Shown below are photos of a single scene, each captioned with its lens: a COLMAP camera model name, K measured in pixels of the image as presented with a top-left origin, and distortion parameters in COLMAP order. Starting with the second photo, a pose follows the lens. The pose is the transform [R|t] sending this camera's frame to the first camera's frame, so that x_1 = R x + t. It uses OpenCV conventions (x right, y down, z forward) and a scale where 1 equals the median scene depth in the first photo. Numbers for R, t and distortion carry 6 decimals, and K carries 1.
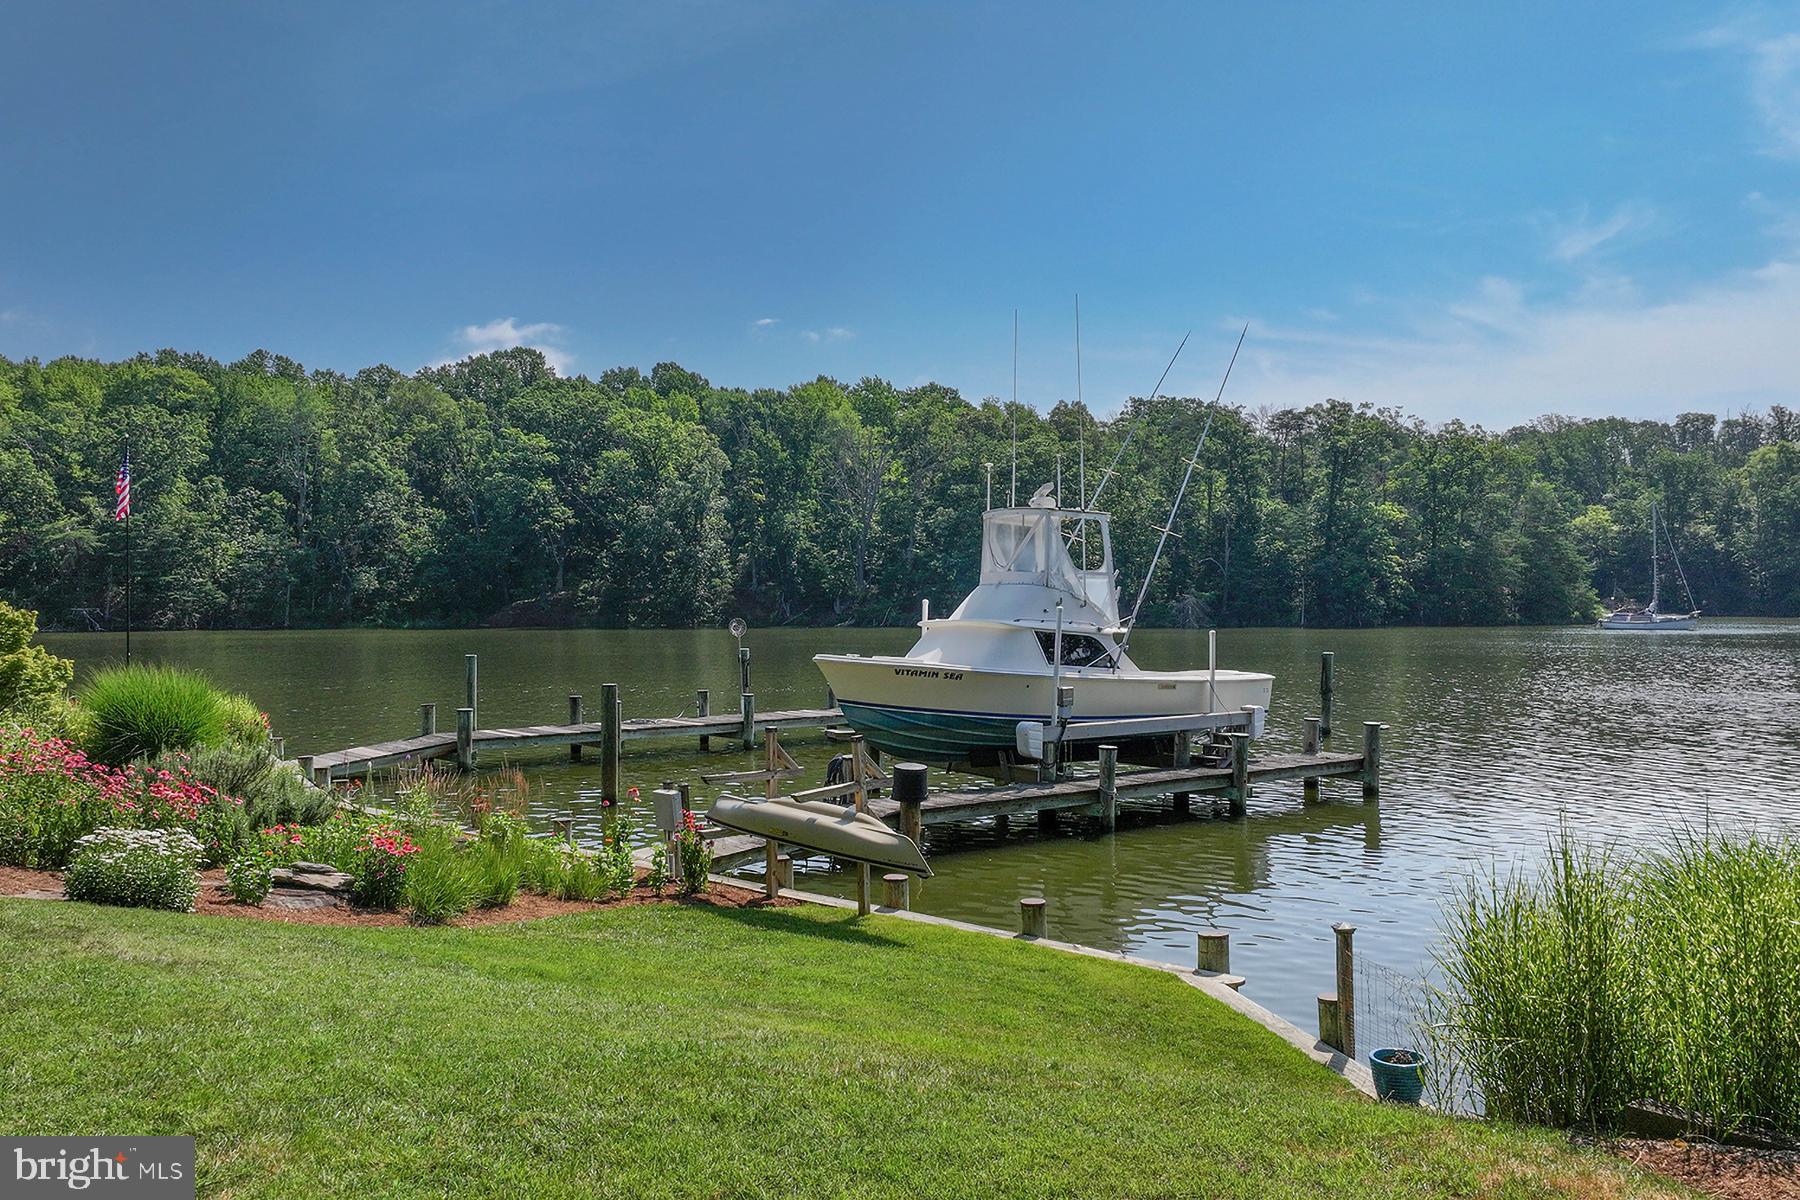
lens RADIAL K [[1428.9, 0, 900.0], [0, 1428.9, 600.0], [0, 0, 1]] dist [-0.041853, -0.000542]
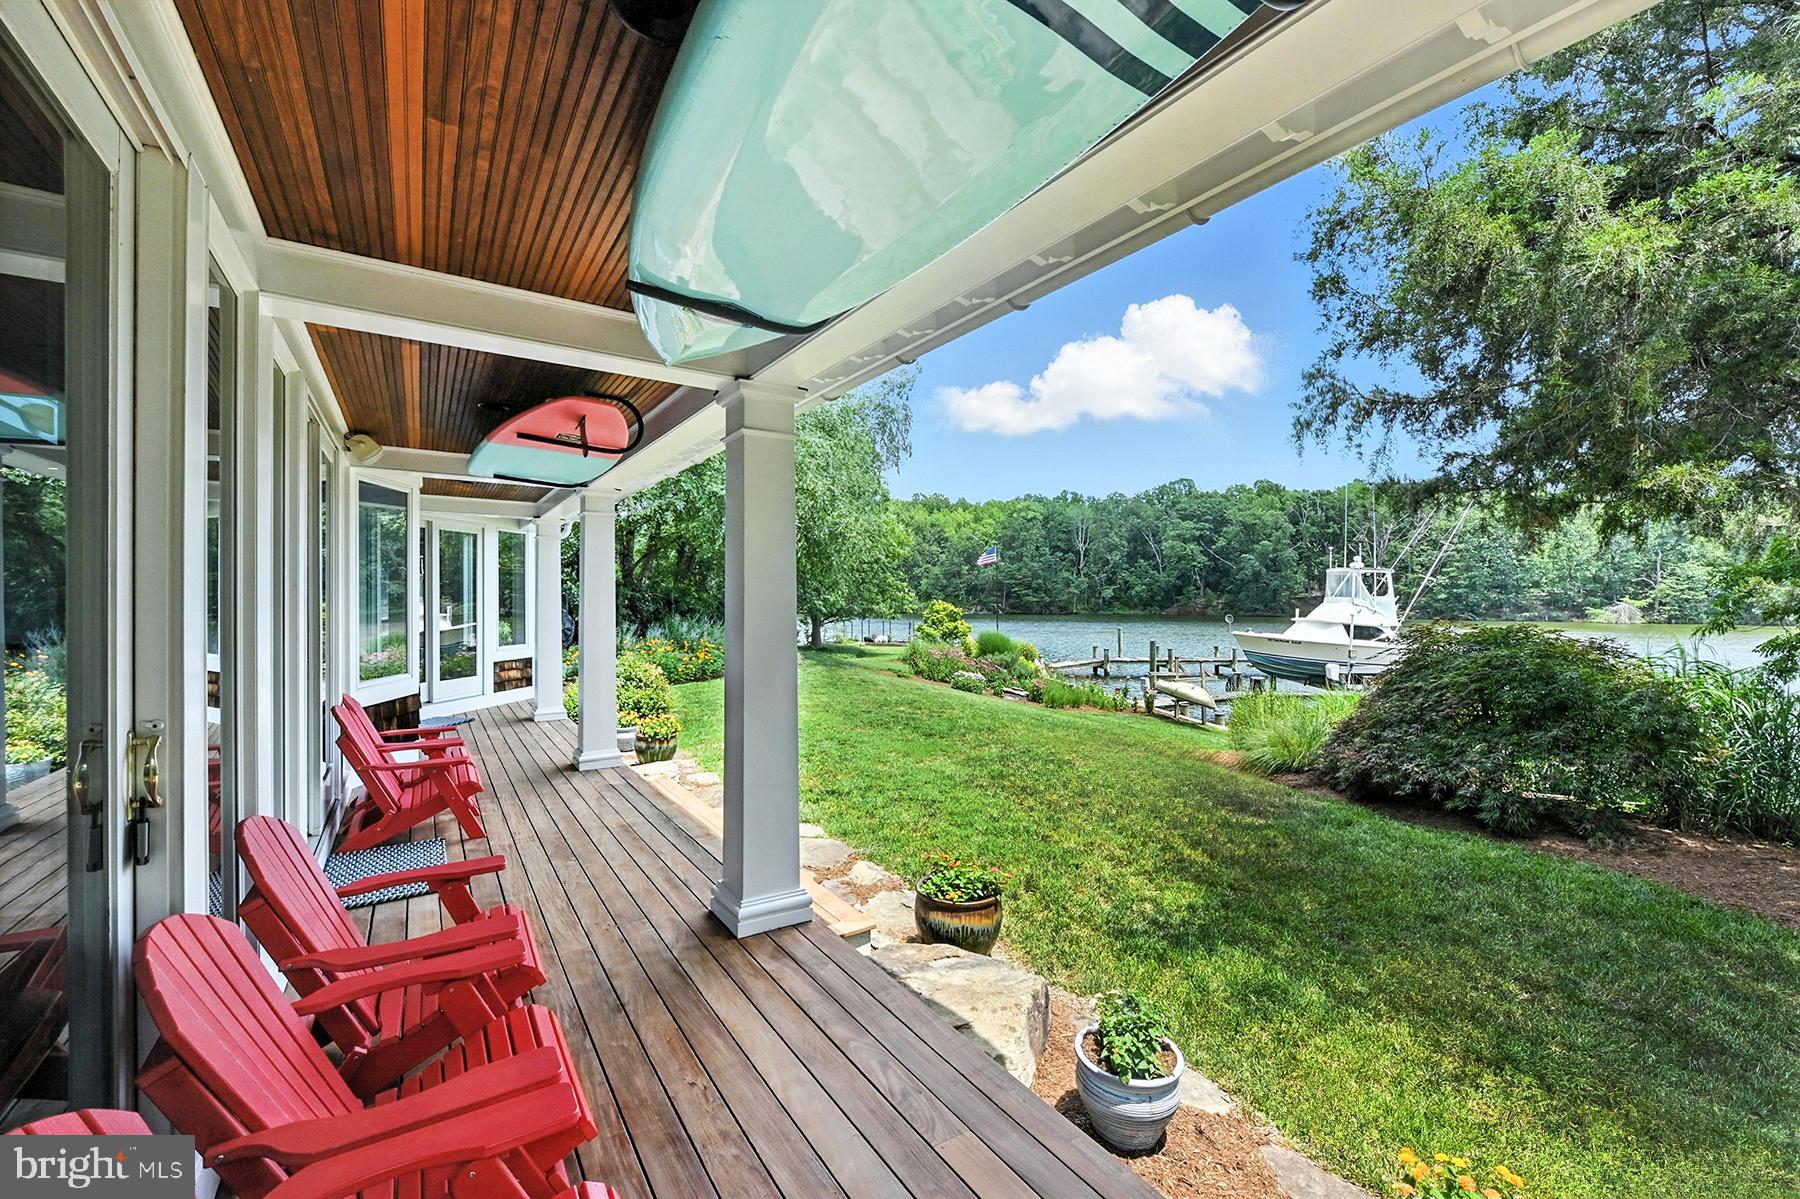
lens RADIAL K [[751.3, 0, 900.0], [0, 751.3, 599.5], [0, 0, 1]] dist [-0.000296, -0.000084]
pose [[0.782721, 0.006655, -0.622337, 0.098696], [-0.004904, 0.999978, 0.004526, -0.006353], [0.622353, -0.000490, 0.782736, -0.118158]]
